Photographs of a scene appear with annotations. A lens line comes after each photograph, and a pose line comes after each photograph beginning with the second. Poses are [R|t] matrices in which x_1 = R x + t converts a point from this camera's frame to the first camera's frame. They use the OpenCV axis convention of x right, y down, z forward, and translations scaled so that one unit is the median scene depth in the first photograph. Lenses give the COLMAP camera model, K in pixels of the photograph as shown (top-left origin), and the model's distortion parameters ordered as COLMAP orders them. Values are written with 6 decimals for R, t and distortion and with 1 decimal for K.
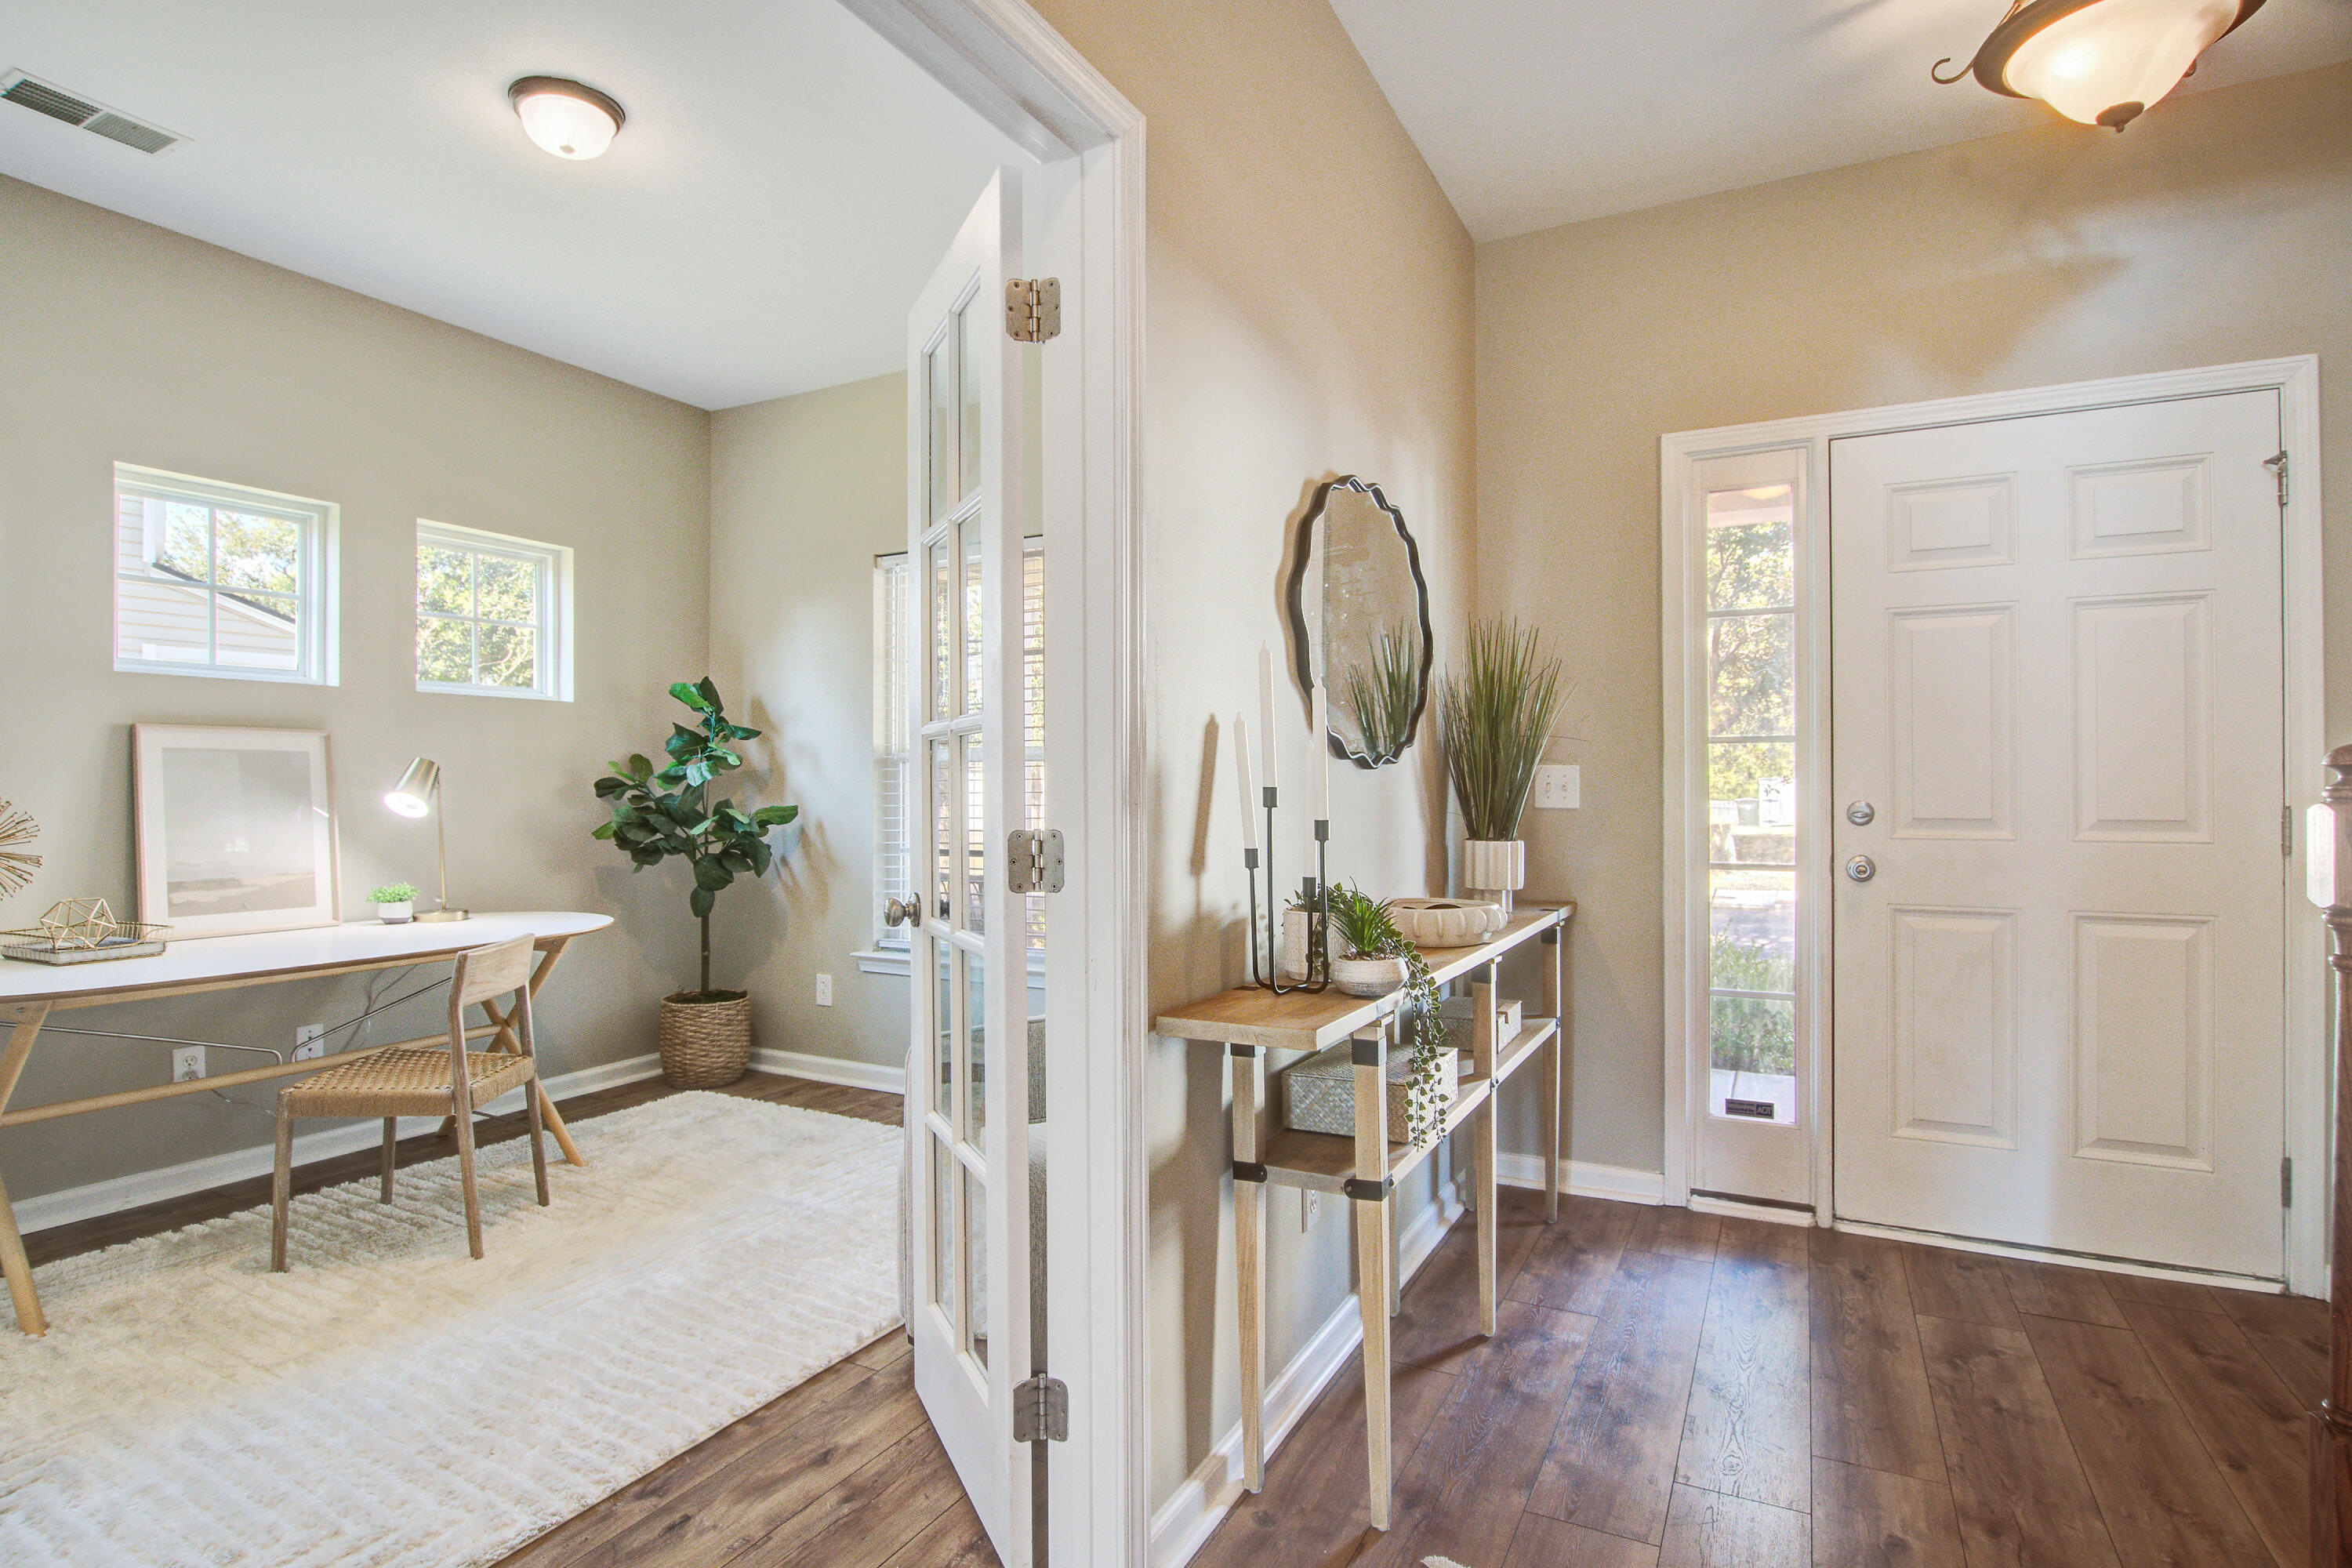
lens RADIAL K [[1215.0, 0, 1181.2], [0, 1215.0, 781.3], [0, 0, 1]] dist [-0.005849, -0.001129]
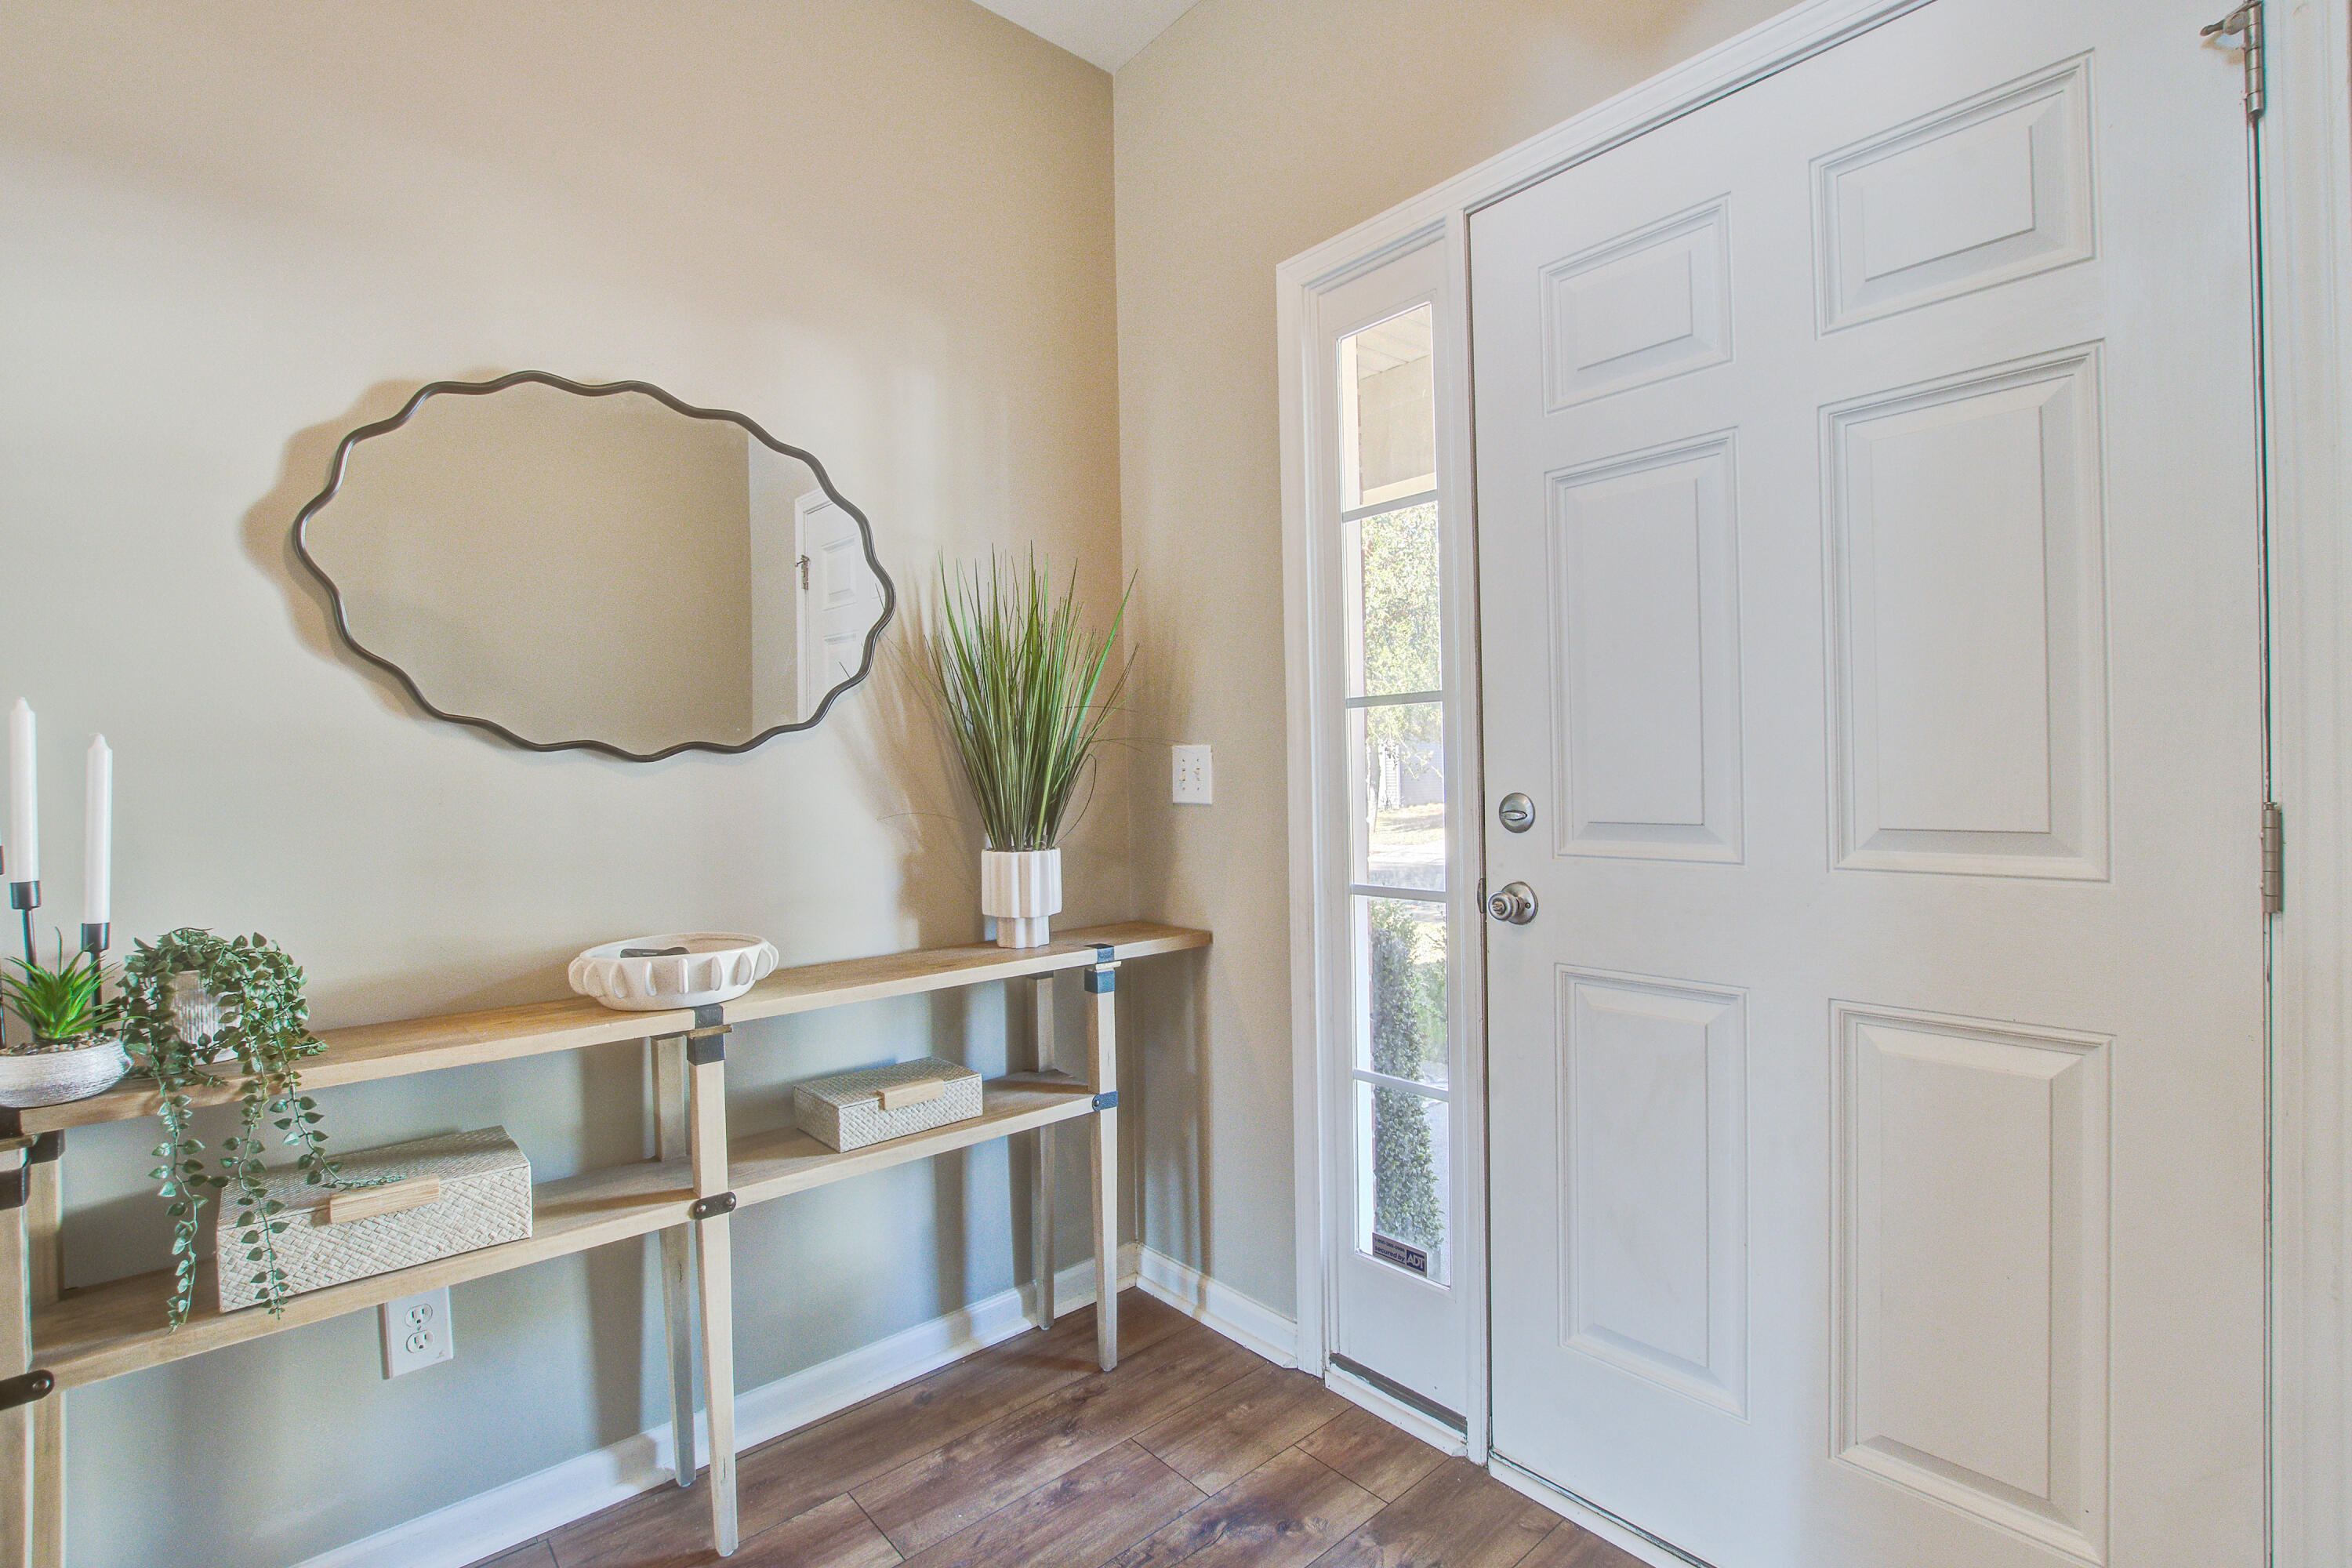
lens RADIAL K [[1058.8, 0, 1172.4], [0, 1058.8, 786.2], [0, 0, 1]] dist [-0.019860, 0.000498]
pose [[0.928766, -0.014797, -0.370371, 0.600584], [0.022558, 0.999607, 0.016631, -0.000033], [0.369980, -0.023801, 0.928735, 0.442737]]
